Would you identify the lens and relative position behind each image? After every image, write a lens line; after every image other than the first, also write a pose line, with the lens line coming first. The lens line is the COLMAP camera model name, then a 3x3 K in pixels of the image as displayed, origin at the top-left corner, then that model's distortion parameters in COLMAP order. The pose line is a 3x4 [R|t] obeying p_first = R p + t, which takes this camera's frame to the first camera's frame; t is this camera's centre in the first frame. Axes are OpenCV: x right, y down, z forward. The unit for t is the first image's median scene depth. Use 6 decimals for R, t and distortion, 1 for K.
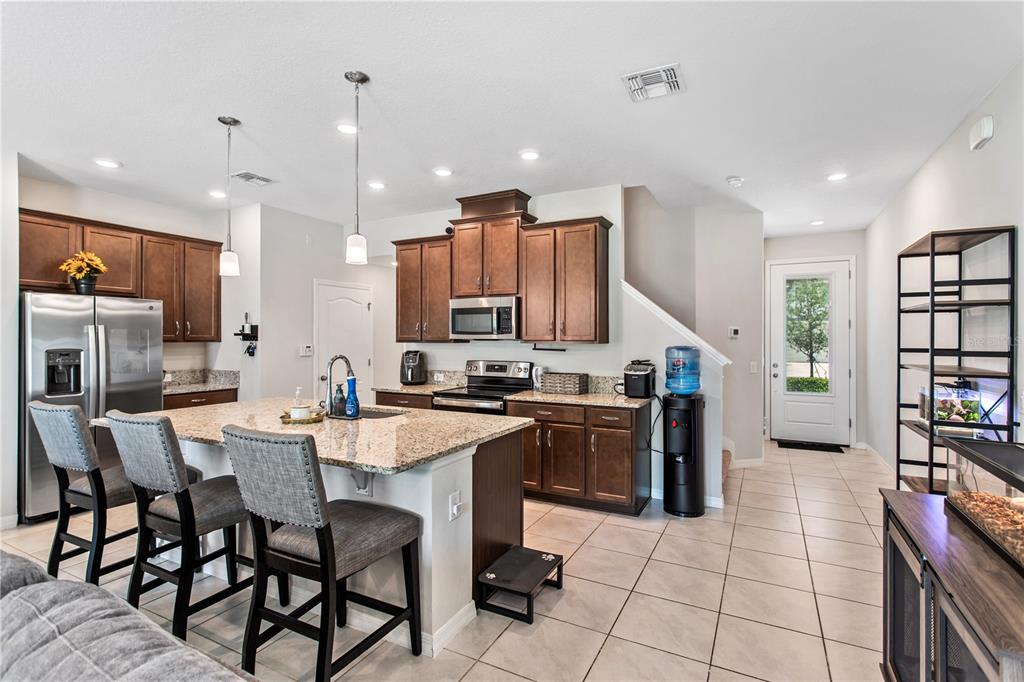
lens RADIAL K [[490.1, 0, 512.0], [0, 490.1, 341.0], [0, 0, 1]] dist [0.000263, 0.000337]
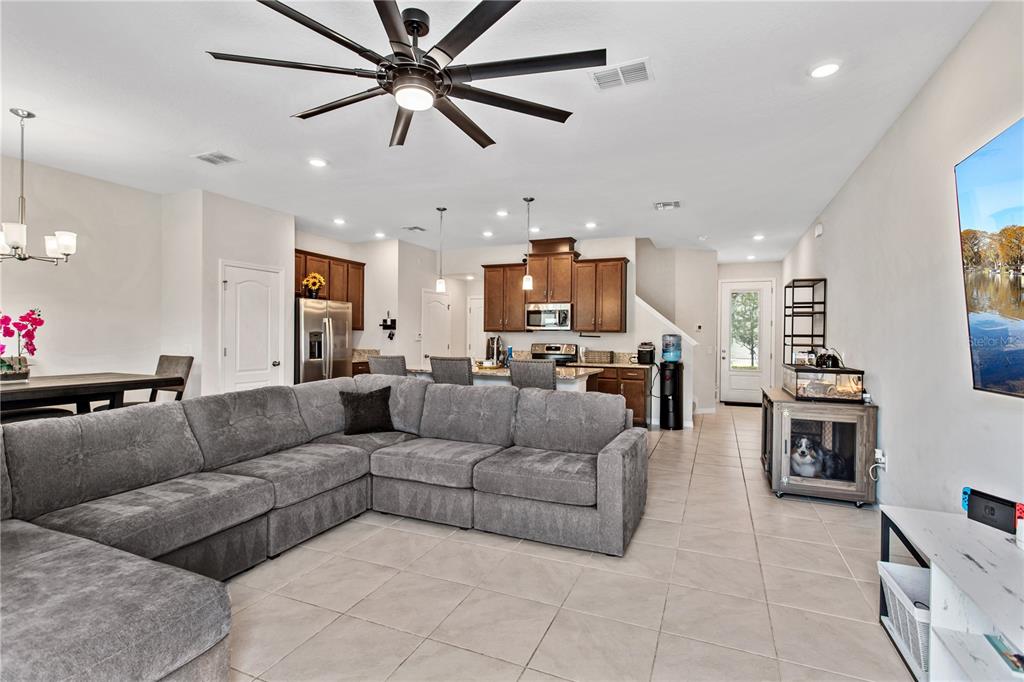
lens RADIAL K [[485.5, 0, 512.0], [0, 485.5, 341.0], [0, 0, 1]] dist [-0.000719, -0.000122]
pose [[0.996937, 0.008466, 0.077748, -0.313331], [-0.008690, 0.999959, 0.002541, 0.031880], [-0.077723, -0.003209, 0.996970, -0.601458]]
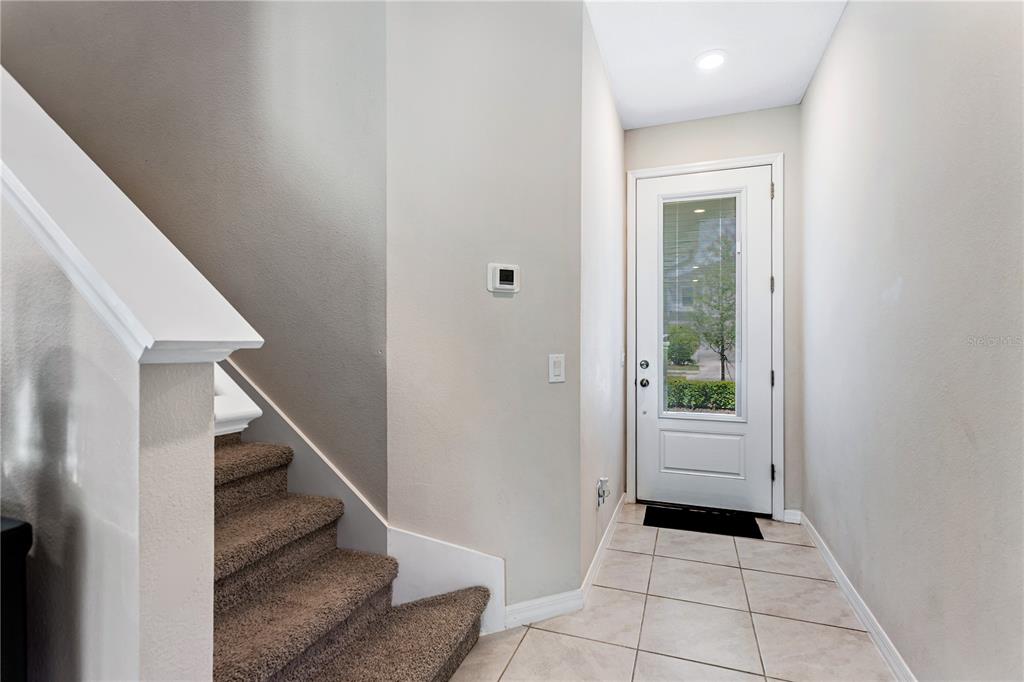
lens RADIAL K [[490.1, 0, 512.0], [0, 490.1, 341.0], [0, 0, 1]] dist [0.000263, 0.000337]
pose [[0.991698, 0.003051, 0.128550, 0.486284], [-0.002596, 0.999990, -0.003705, 0.040108], [-0.128560, 0.003340, 0.991696, 0.725805]]
